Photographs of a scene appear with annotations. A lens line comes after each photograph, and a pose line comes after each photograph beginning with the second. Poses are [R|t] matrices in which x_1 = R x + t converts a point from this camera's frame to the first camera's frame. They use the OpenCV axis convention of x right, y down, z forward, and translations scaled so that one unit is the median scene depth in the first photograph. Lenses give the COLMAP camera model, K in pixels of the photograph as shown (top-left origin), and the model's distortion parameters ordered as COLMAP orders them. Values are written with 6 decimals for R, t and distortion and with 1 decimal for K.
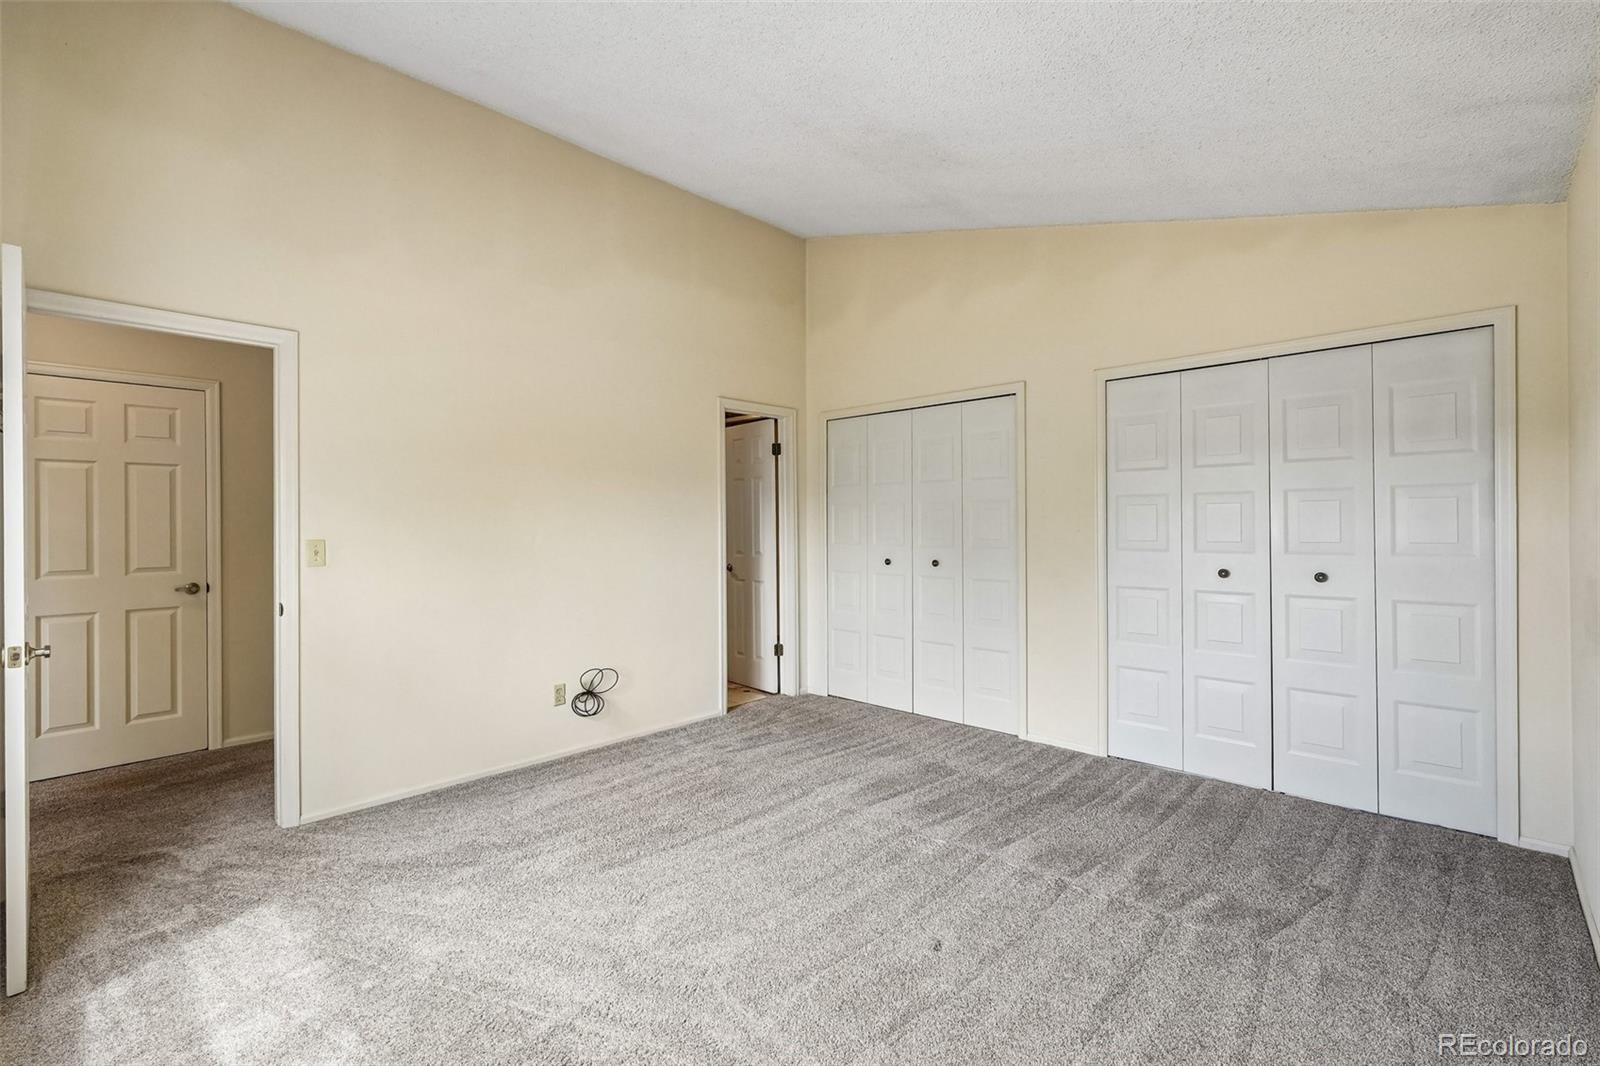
lens RADIAL K [[705.8, 0, 804.4], [0, 705.8, 530.0], [0, 0, 1]] dist [-0.004061, 0.002726]
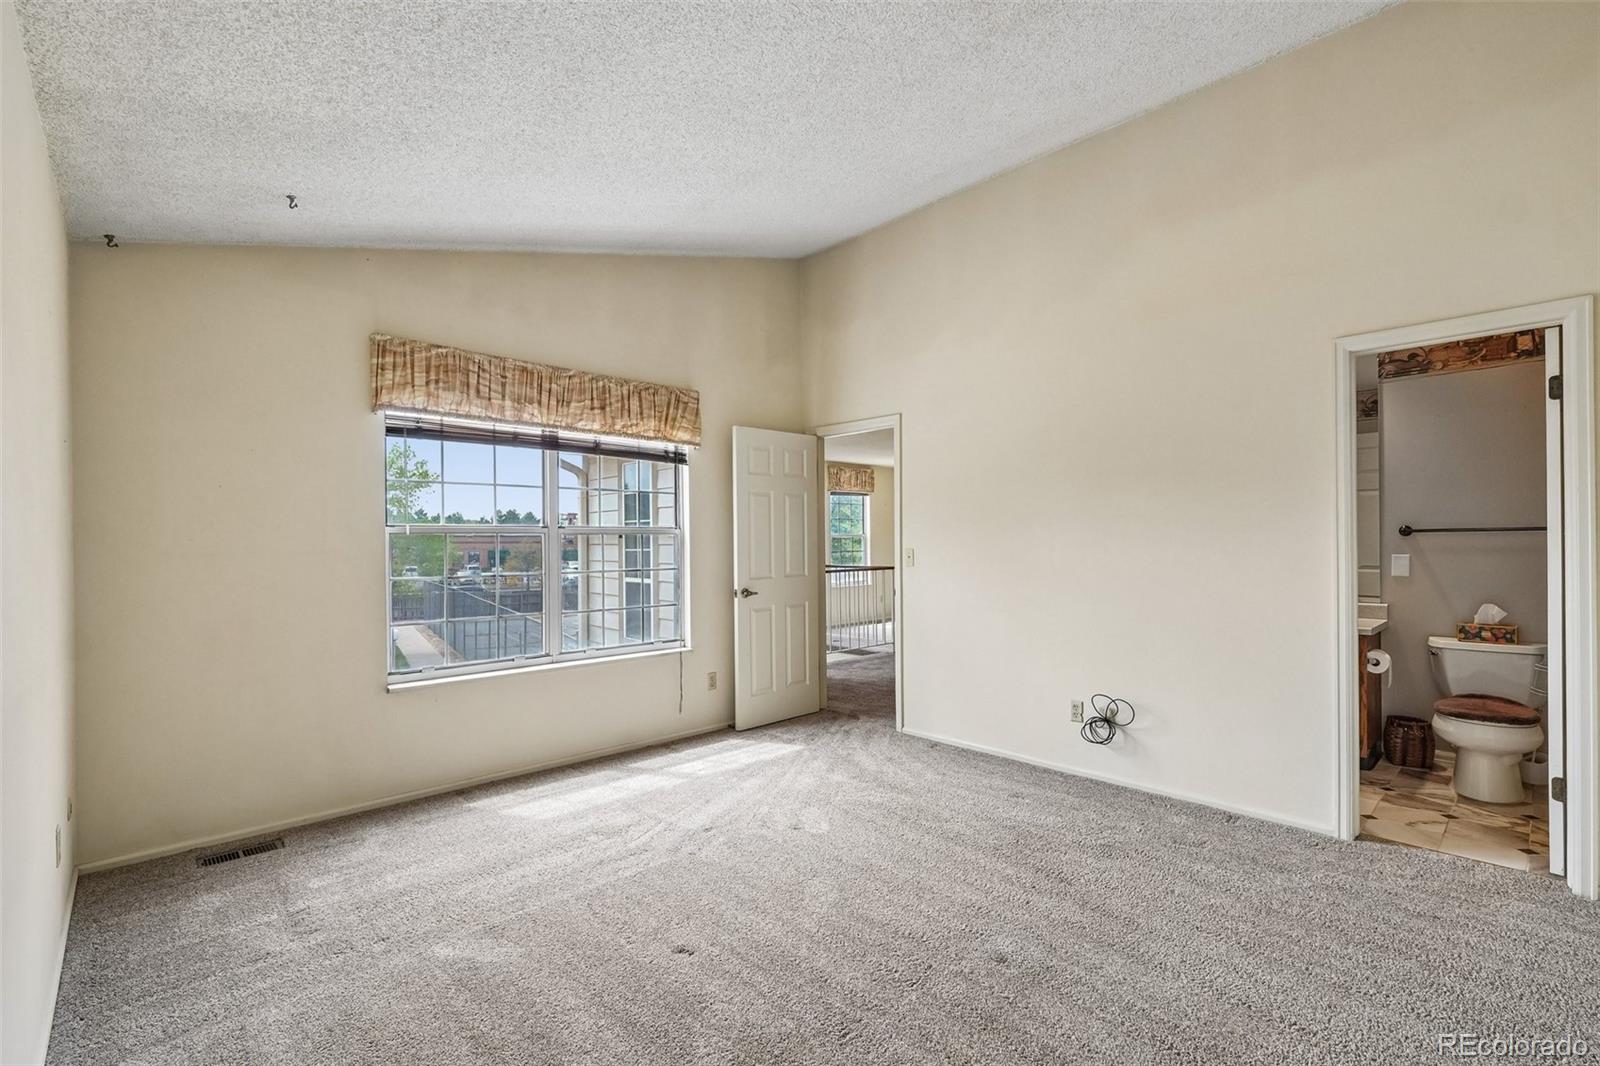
lens RADIAL K [[705.8, 0, 797.2], [0, 705.8, 541.4], [0, 0, 1]] dist [-0.004061, 0.002726]
pose [[-0.055359, 0.007699, -0.998437, 0.925841], [0.002004, 0.999969, 0.007599, -0.017789], [0.998465, -0.001580, -0.055373, 0.928889]]
